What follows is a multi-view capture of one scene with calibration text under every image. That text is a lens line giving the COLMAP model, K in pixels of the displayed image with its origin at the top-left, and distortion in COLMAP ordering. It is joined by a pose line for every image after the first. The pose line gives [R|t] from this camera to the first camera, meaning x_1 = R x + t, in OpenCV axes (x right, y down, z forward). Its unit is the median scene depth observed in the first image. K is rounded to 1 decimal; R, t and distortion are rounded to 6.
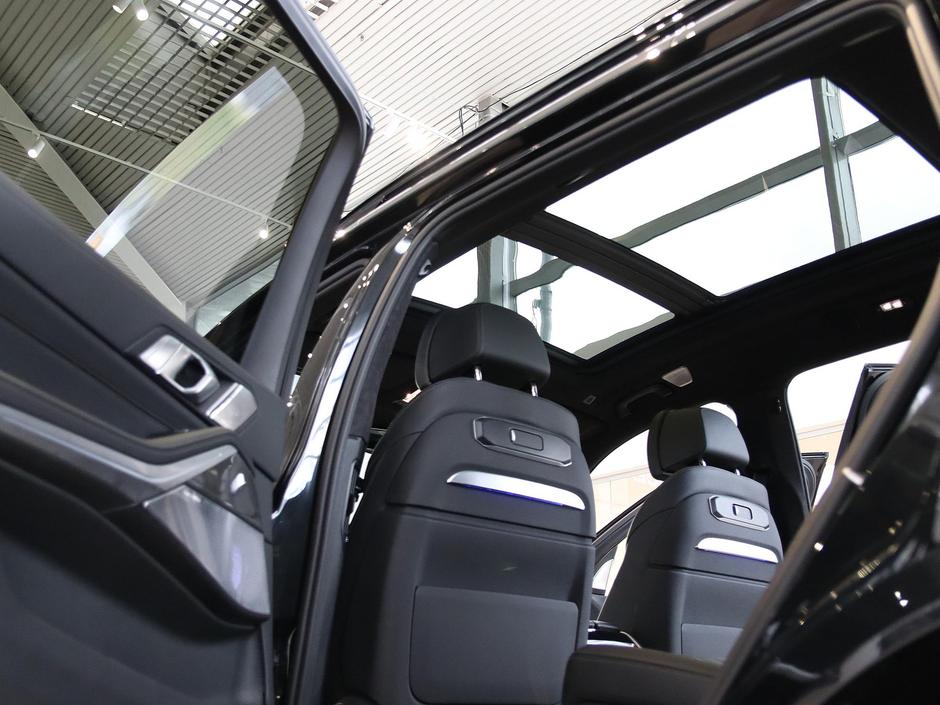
lens RADIAL K [[1026.7, 0, 470.0], [0, 1026.7, 352.5], [0, 0, 1]] dist [-0.019120, -0.007198]
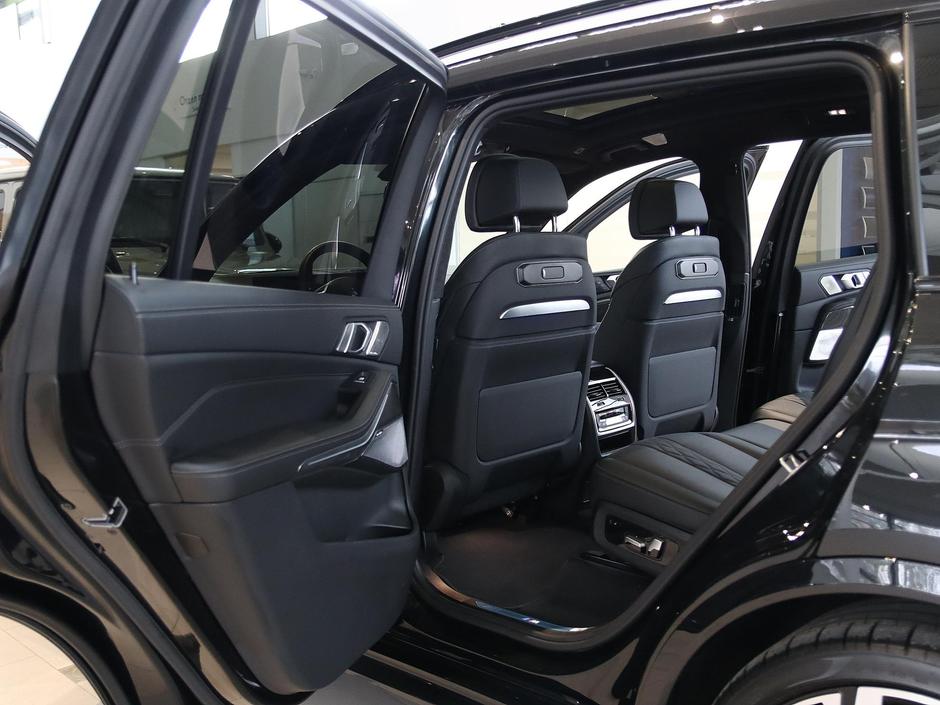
lens RADIAL K [[1026.7, 0, 470.0], [0, 1026.7, 352.5], [0, 0, 1]] dist [-0.019120, -0.007198]
pose [[0.997149, -0.032995, 0.067860, -0.119784], [-0.002520, 0.884268, 0.466973, -0.364891], [-0.075415, -0.465813, 0.881664, -0.181481]]
